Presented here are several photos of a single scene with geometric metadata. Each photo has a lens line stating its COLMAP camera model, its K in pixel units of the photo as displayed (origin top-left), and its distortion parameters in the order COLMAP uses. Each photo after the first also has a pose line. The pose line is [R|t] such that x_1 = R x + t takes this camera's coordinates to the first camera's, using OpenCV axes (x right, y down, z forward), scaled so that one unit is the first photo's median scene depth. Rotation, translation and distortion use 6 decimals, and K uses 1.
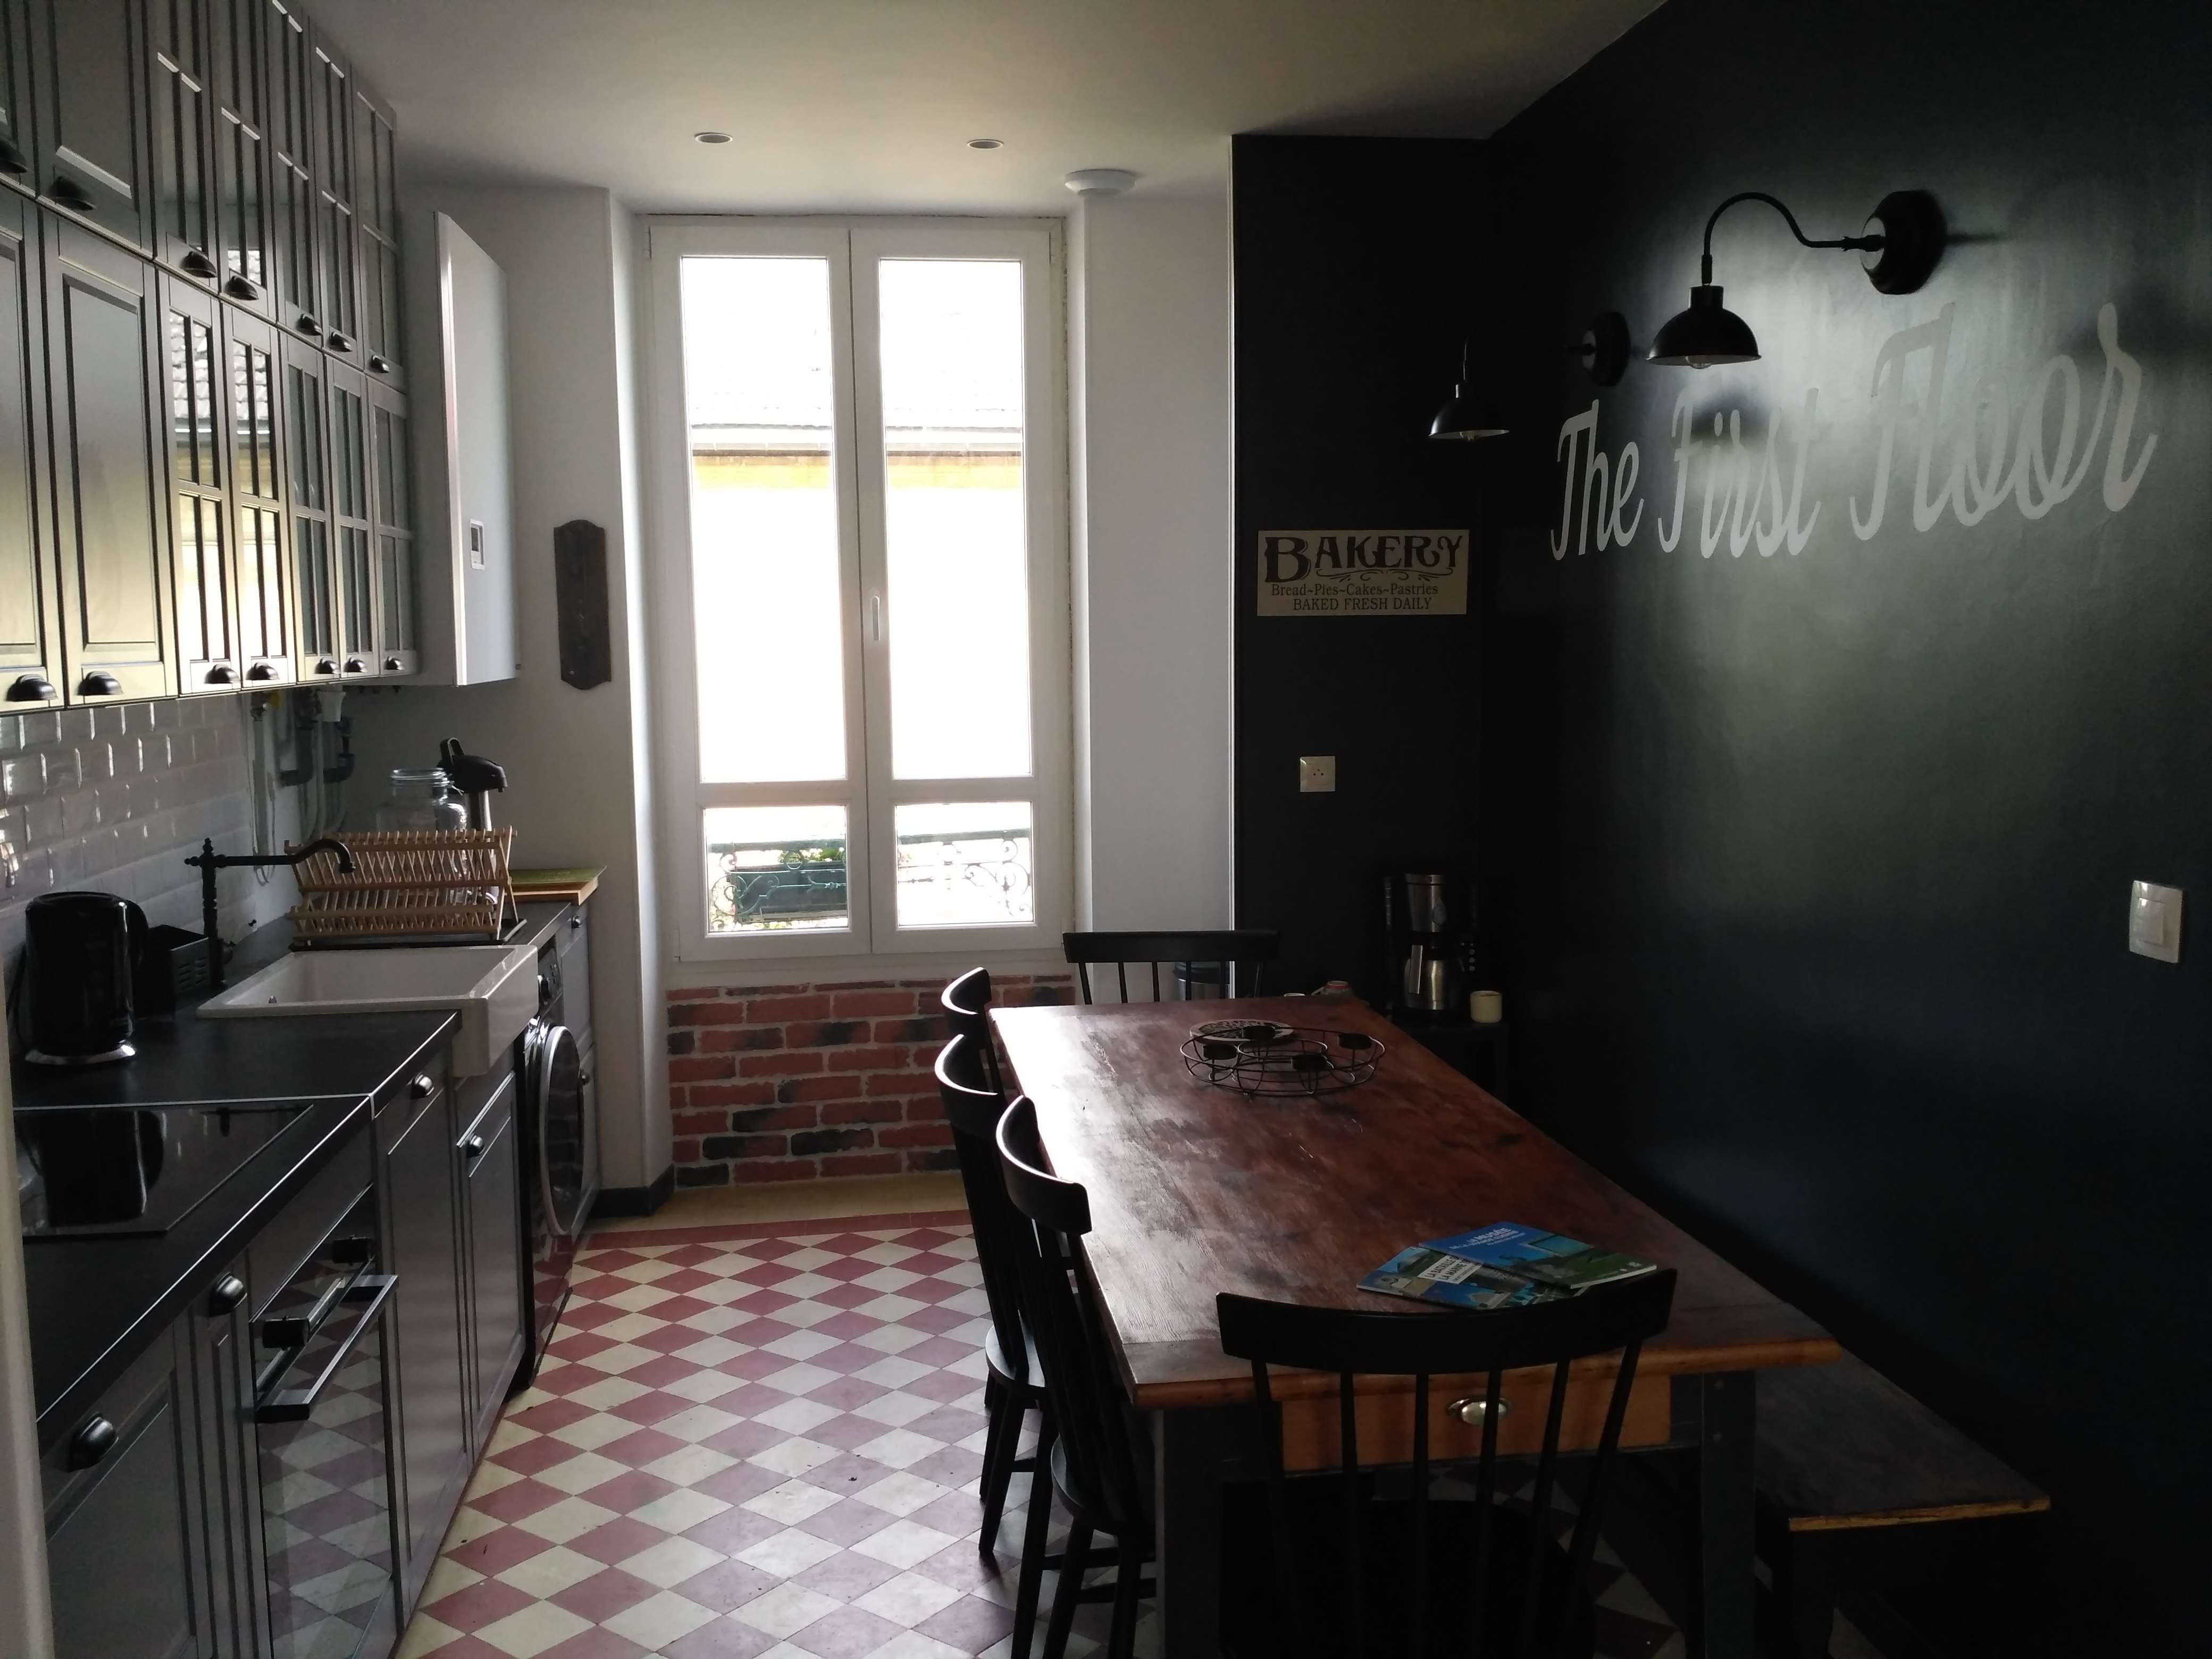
lens RADIAL K [[1985.5, 0, 1106.0], [0, 1985.5, 829.5], [0, 0, 1]] dist [0.135361, -0.239062]
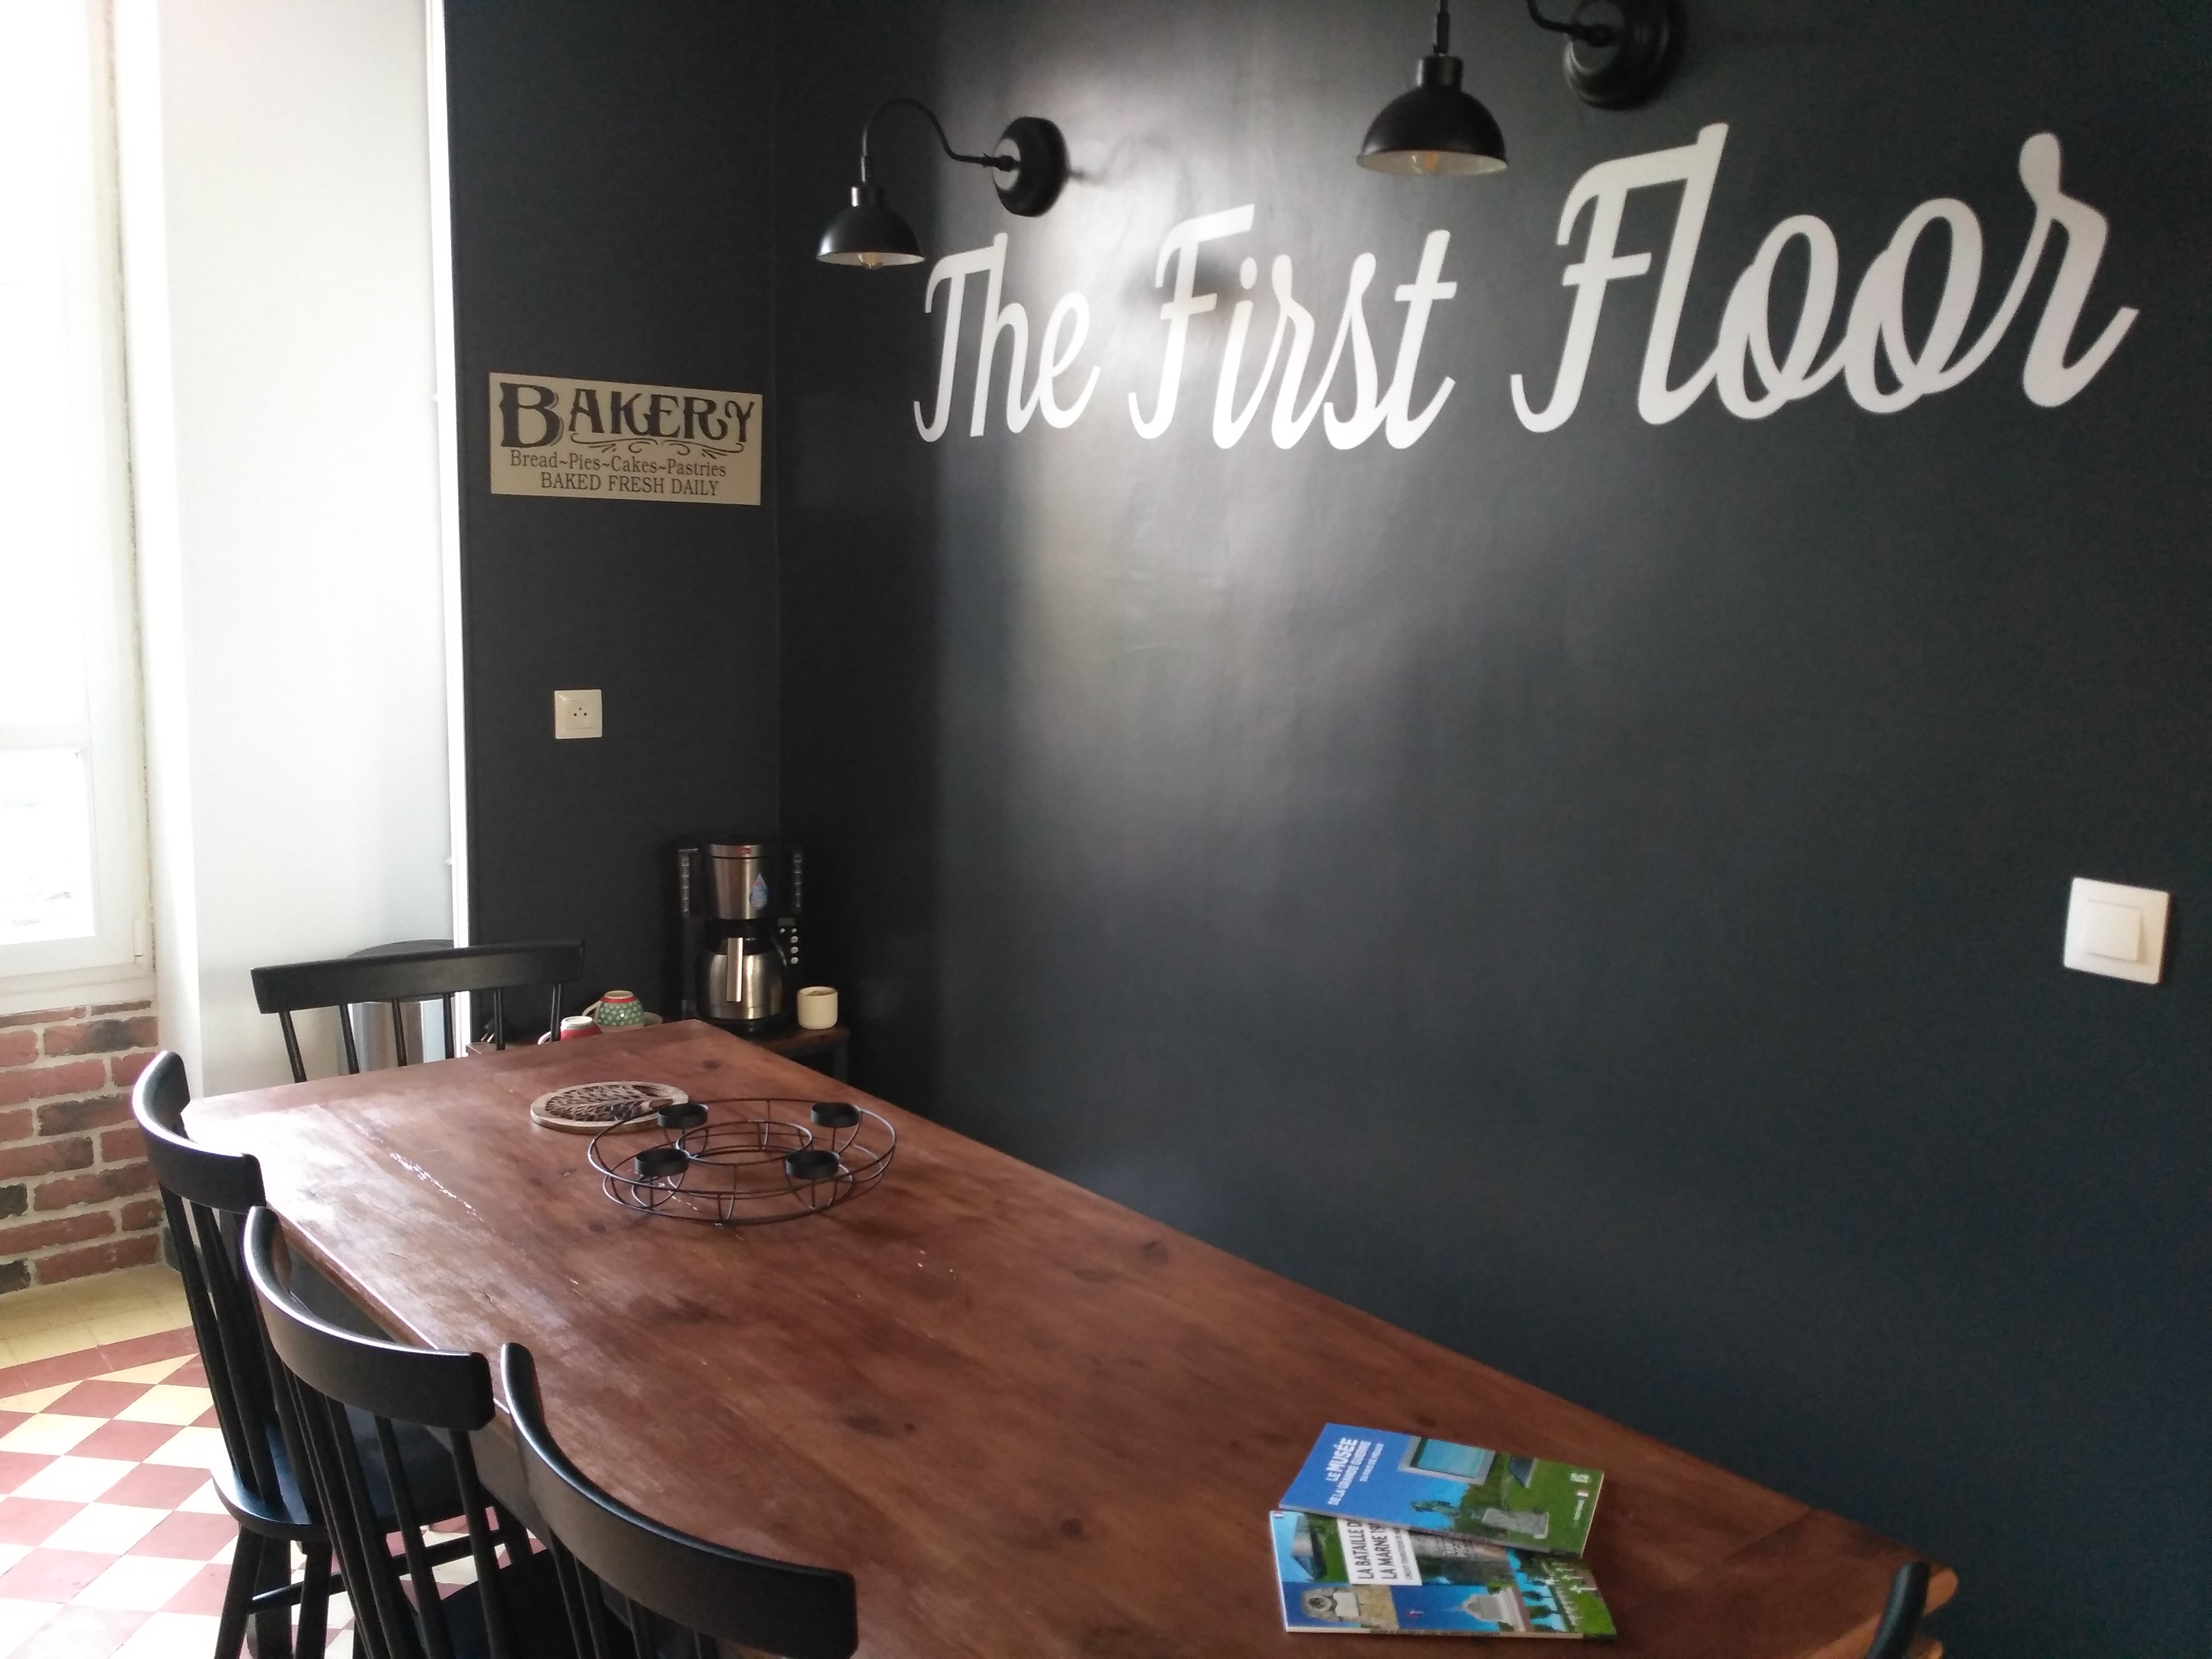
lens RADIAL K [[1985.5, 0, 1106.0], [0, 1985.5, 829.5], [0, 0, 1]] dist [0.135361, -0.239062]
pose [[0.858827, -0.044803, 0.510302, -0.108263], [0.018478, 0.998229, 0.056544, -0.023751], [-0.511932, -0.039132, 0.858134, 0.263825]]
